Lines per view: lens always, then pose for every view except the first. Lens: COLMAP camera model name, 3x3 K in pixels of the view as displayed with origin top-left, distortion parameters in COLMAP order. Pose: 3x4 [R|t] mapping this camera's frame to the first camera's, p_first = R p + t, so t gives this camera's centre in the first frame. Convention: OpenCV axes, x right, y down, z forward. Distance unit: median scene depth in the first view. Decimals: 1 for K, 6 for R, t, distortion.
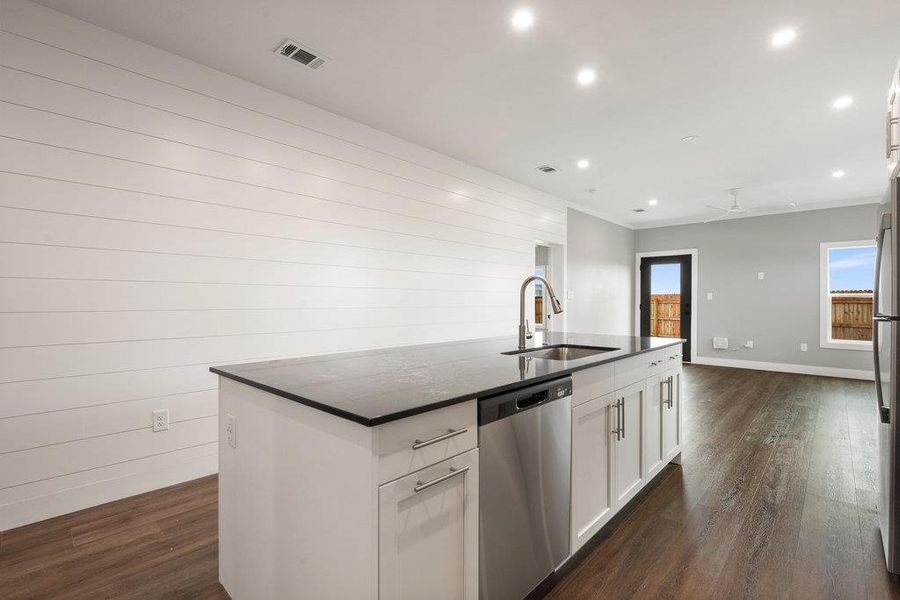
lens RADIAL K [[412.4, 0, 450.0], [0, 412.4, 300.0], [0, 0, 1]] dist [-0.003930, -0.001074]
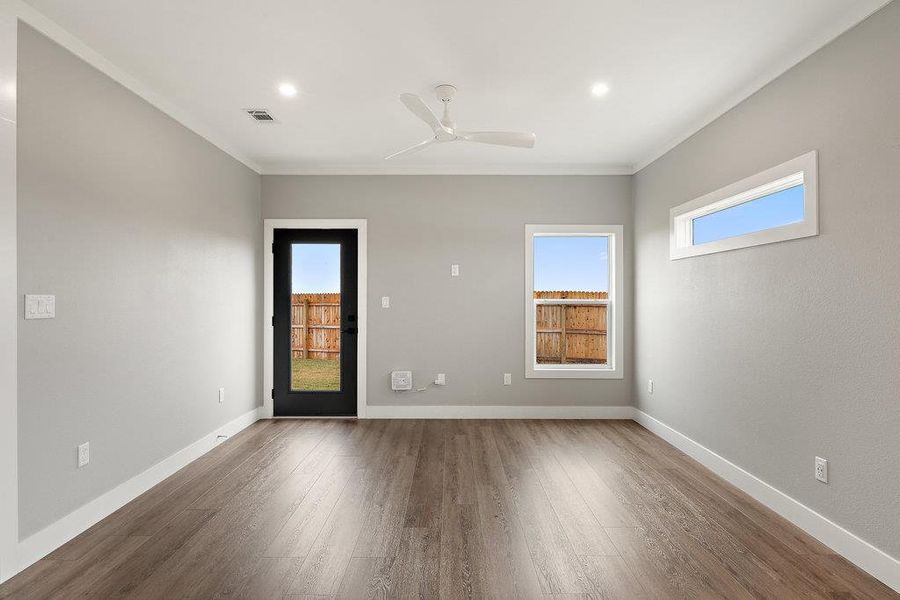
lens RADIAL K [[470.7, 0, 448.7], [0, 470.7, 301.0], [0, 0, 1]] dist [-0.002723, -0.000161]
pose [[0.730386, -0.006178, 0.683006, 0.270294], [0.001377, 0.999970, 0.007573, -0.017628], [-0.683033, -0.004591, 0.730373, 0.509285]]
